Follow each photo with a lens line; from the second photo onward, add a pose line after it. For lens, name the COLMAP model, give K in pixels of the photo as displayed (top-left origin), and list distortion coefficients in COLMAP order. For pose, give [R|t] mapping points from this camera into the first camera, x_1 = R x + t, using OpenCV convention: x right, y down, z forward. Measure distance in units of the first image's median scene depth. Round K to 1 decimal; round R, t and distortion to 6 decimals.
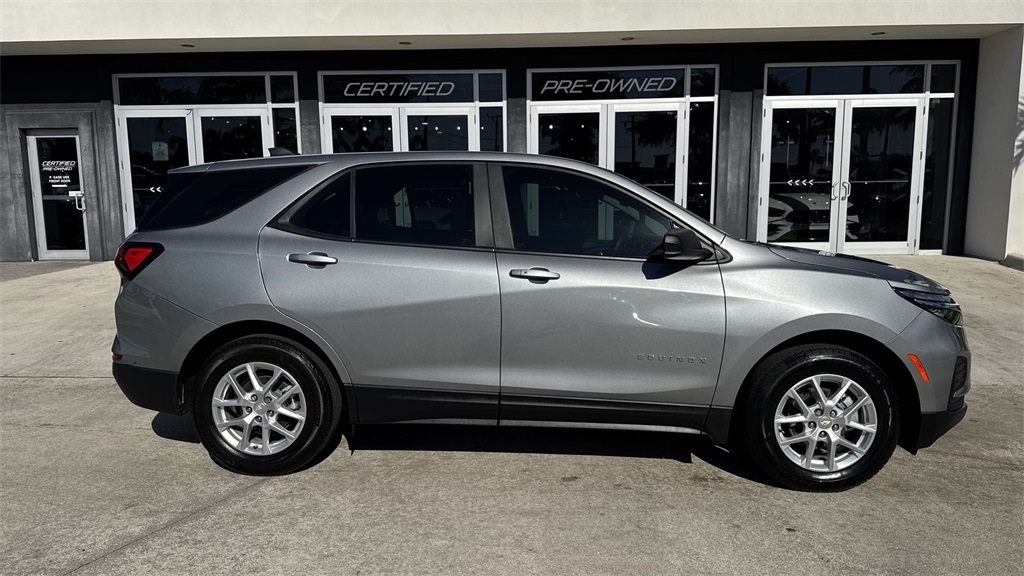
lens RADIAL K [[690.5, 0, 509.1], [0, 690.5, 287.1], [0, 0, 1]] dist [0.061751, -0.069525]
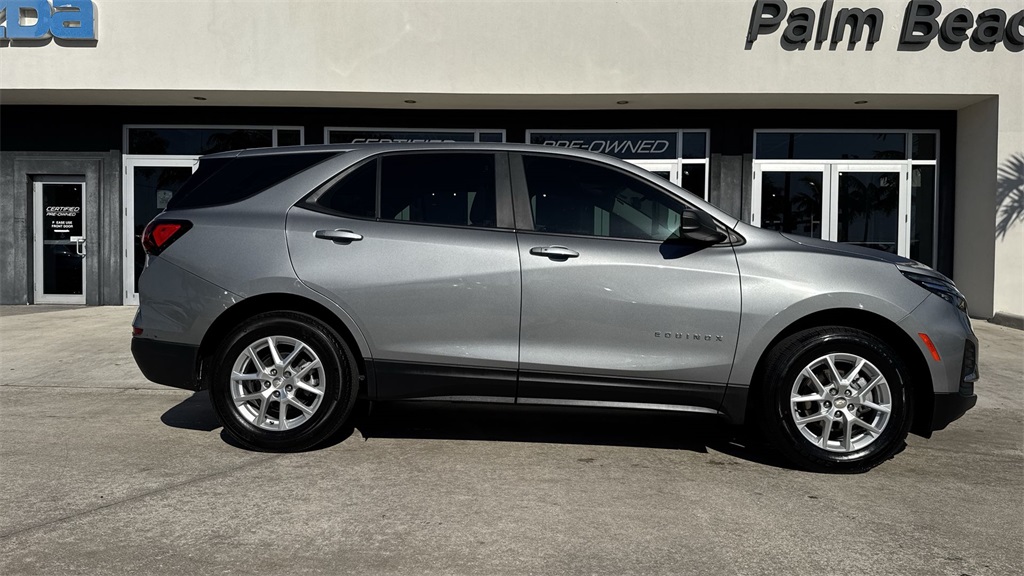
lens RADIAL K [[688.1, 0, 506.8], [0, 688.1, 288.0], [0, 0, 1]] dist [0.068128, -0.076386]
pose [[0.999699, 0.020654, 0.013244, -0.044849], [-0.019084, 0.993824, -0.109316, 0.140795], [-0.015420, 0.109030, 0.993919, -0.013675]]
